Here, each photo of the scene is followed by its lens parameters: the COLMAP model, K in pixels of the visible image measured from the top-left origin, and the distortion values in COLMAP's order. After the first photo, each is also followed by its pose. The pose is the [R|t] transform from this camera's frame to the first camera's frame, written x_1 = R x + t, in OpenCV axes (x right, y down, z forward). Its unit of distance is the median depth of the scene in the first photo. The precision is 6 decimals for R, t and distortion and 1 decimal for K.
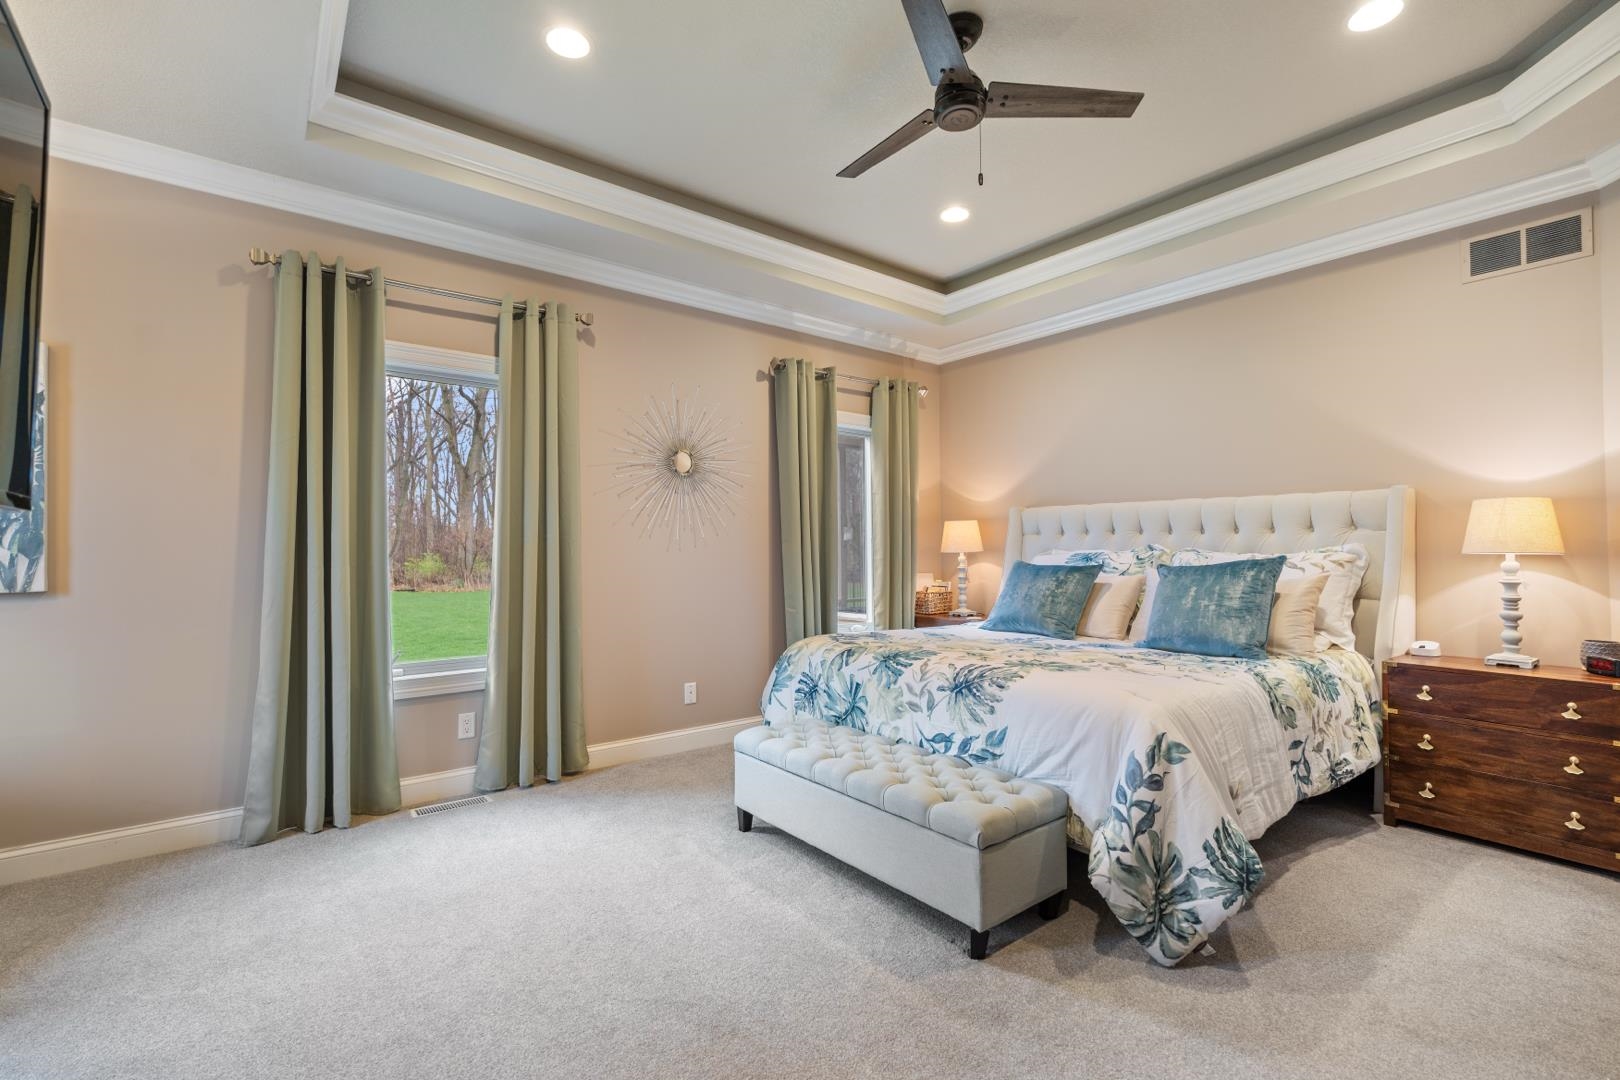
lens RADIAL K [[721.4, 0, 813.0], [0, 721.4, 540.3], [0, 0, 1]] dist [-0.004081, -0.000021]
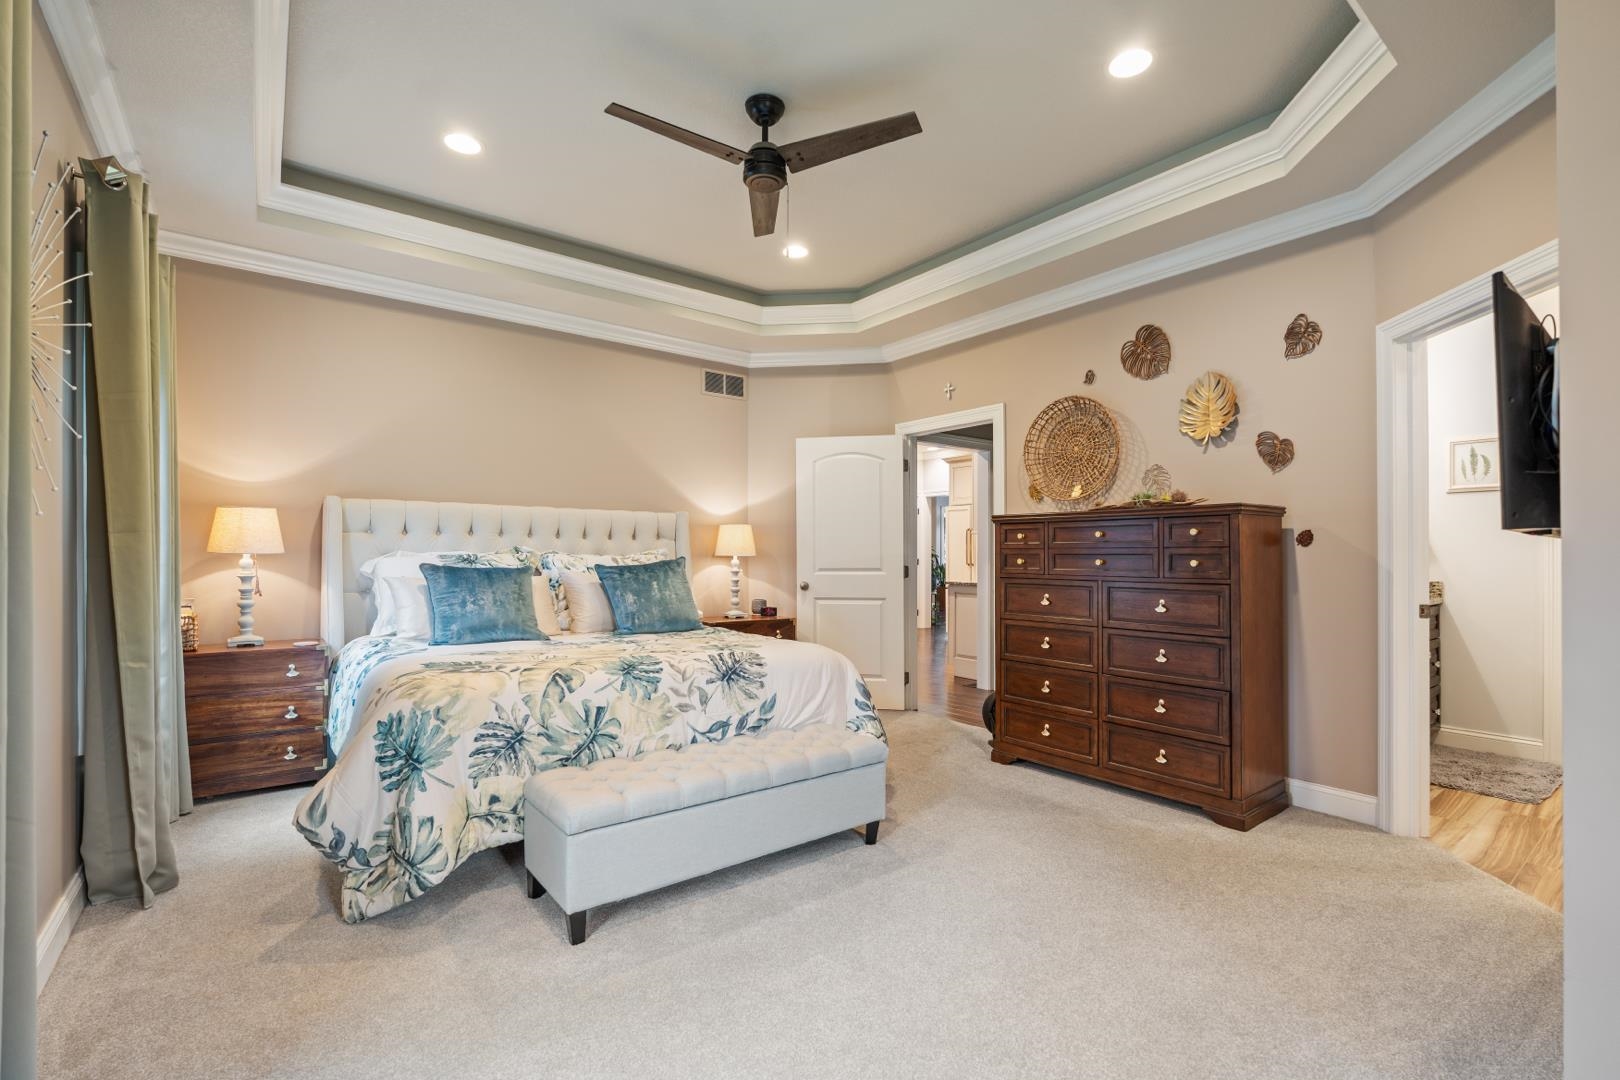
lens RADIAL K [[721.4, 0, 811.3], [0, 721.4, 551.0], [0, 0, 1]] dist [-0.004081, -0.000021]
pose [[0.007626, 0.004532, 0.999961, -0.843153], [-0.021840, 0.999752, -0.004364, 0.011220], [-0.999732, -0.021806, 0.007723, 0.792285]]
